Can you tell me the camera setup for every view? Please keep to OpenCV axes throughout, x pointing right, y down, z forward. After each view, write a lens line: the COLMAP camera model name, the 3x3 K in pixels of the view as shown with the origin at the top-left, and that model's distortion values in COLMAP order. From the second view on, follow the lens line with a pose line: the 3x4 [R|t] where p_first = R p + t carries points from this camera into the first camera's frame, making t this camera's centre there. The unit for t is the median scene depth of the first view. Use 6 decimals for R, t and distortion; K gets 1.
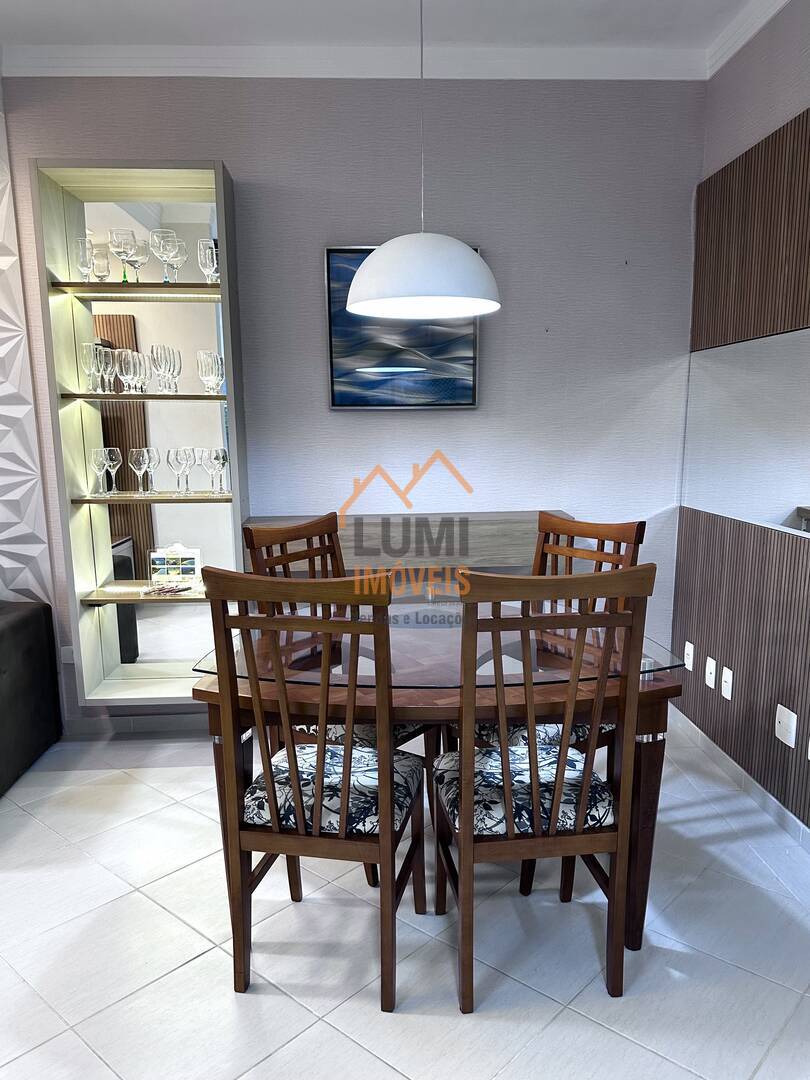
lens RADIAL K [[827.2, 0, 406.3], [0, 827.2, 595.4], [0, 0, 1]] dist [0.037369, -0.000603]
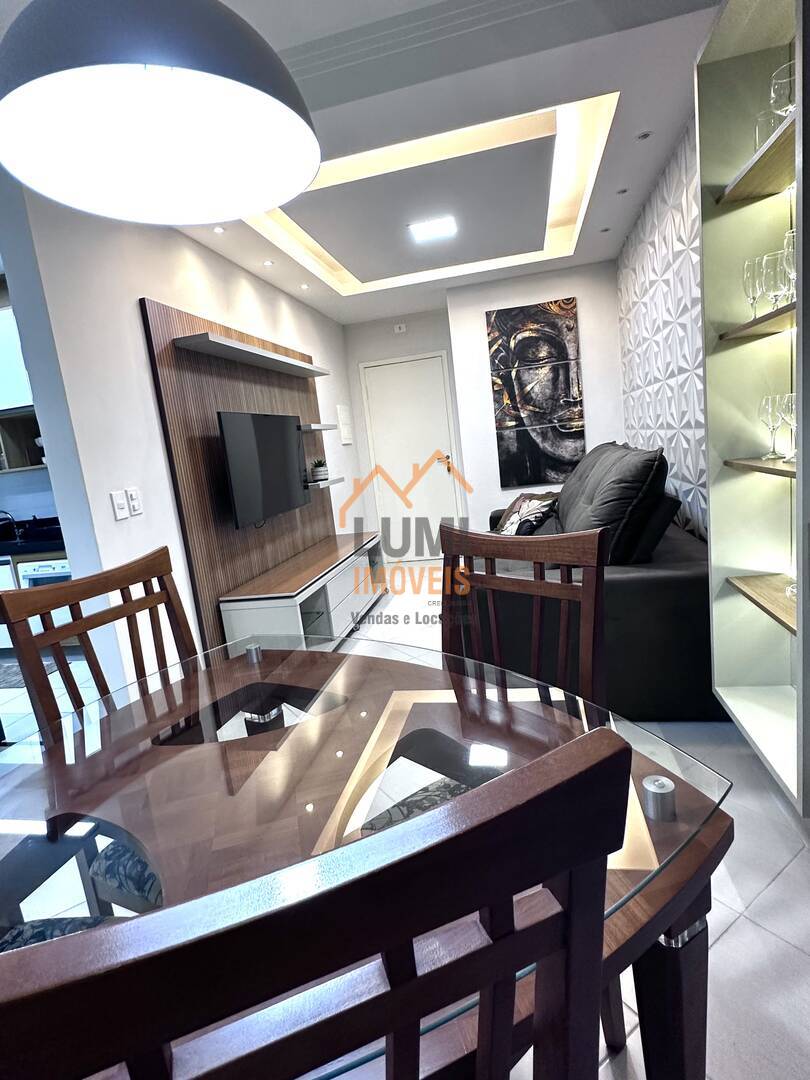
lens RADIAL K [[565.7, 0, 405.0], [0, 565.7, 540.0], [0, 0, 1]] dist [-0.003887, -0.000324]
pose [[-0.255833, 0.199668, -0.945876, 0.276013], [-0.082567, 0.970350, 0.227166, -0.160903], [0.963188, 0.136215, -0.231762, 0.952931]]
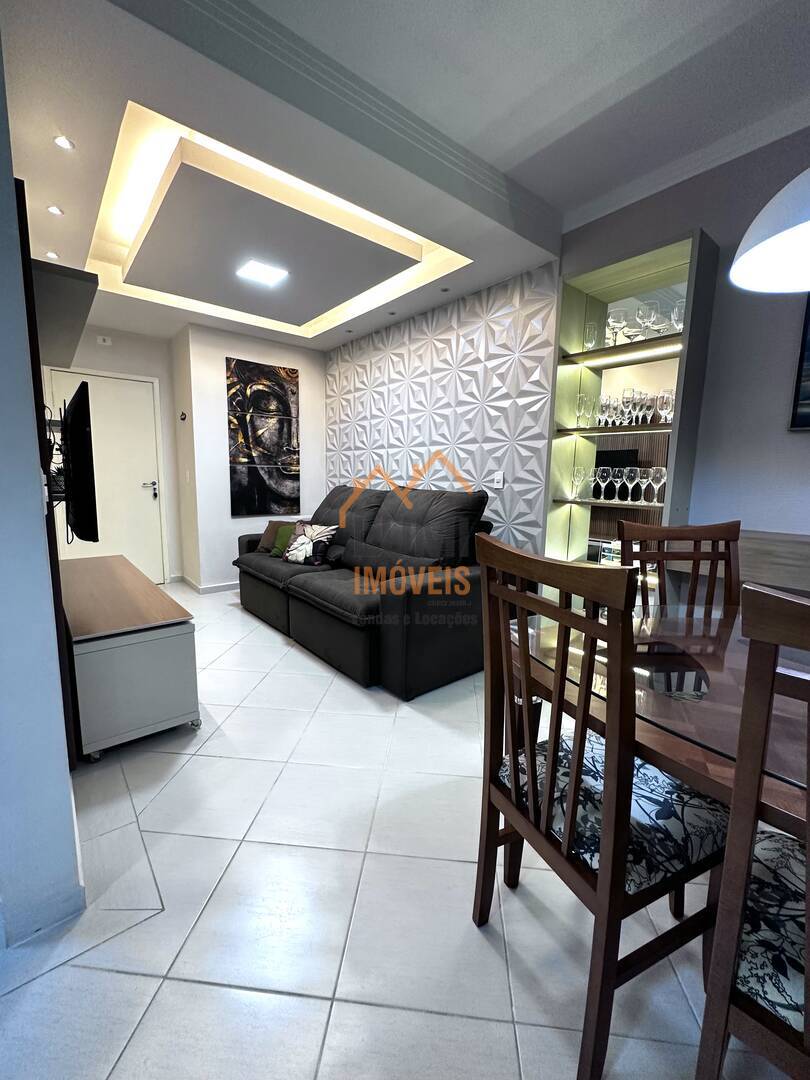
lens RADIAL K [[452.1, 0, 405.0], [0, 452.1, 540.0], [0, 0, 1]] dist [-0.000996, 0.000790]
pose [[0.589924, 0.133346, -0.796372, 0.110657], [-0.190692, 0.981379, 0.023067, -0.013335], [0.784619, 0.138254, 0.604367, 0.355899]]
